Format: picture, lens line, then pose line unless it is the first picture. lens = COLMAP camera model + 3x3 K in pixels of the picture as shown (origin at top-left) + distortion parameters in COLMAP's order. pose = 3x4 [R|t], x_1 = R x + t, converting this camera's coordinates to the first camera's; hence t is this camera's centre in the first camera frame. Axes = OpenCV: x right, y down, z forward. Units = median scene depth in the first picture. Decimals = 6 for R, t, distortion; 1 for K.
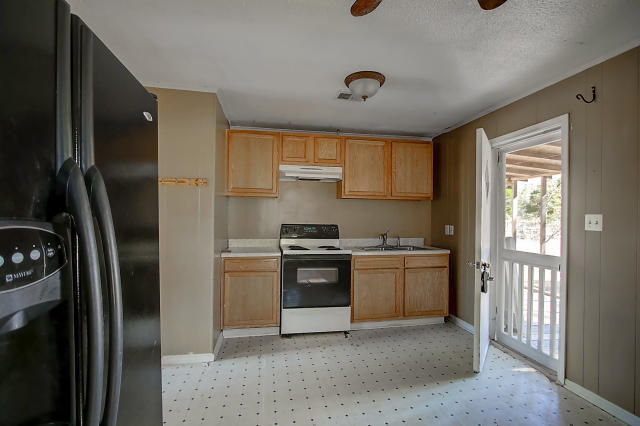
lens RADIAL K [[295.6, 0, 320.0], [0, 295.6, 213.0], [0, 0, 1]] dist [-0.017025, 0.001225]
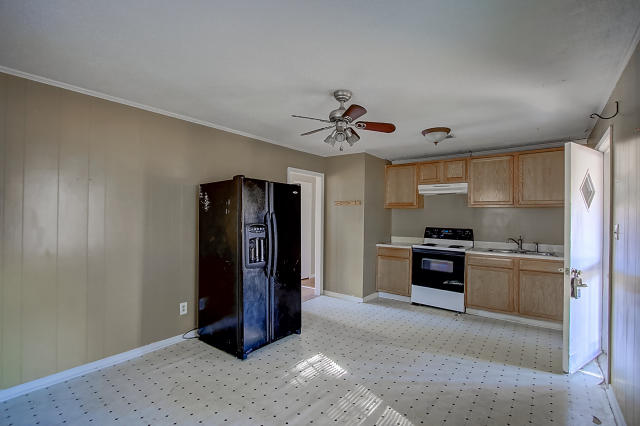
lens RADIAL K [[295.6, 0, 320.0], [0, 295.6, 213.0], [0, 0, 1]] dist [-0.017025, 0.001225]
pose [[0.667604, -0.009529, -0.744456, 0.628301], [0.001192, 0.999930, -0.011731, -0.015348], [0.744516, 0.006944, 0.667569, -0.305958]]
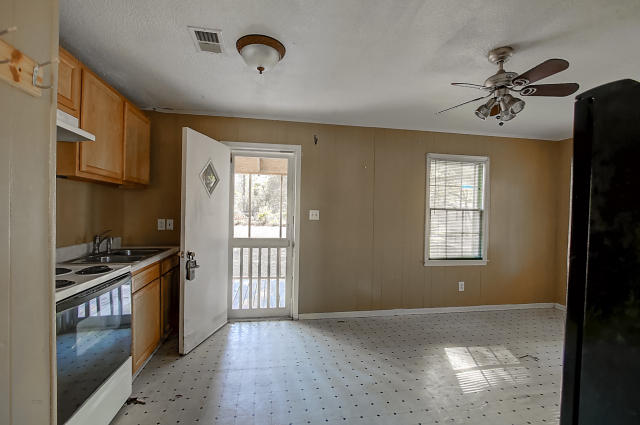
lens RADIAL K [[295.6, 0, 320.0], [0, 295.6, 212.5], [0, 0, 1]] dist [-0.017025, 0.001225]
pose [[0.006001, -0.017153, 0.999835, -0.483138], [-0.027782, 0.999464, 0.017314, -0.007383], [-0.999596, -0.027881, 0.005521, 0.584706]]
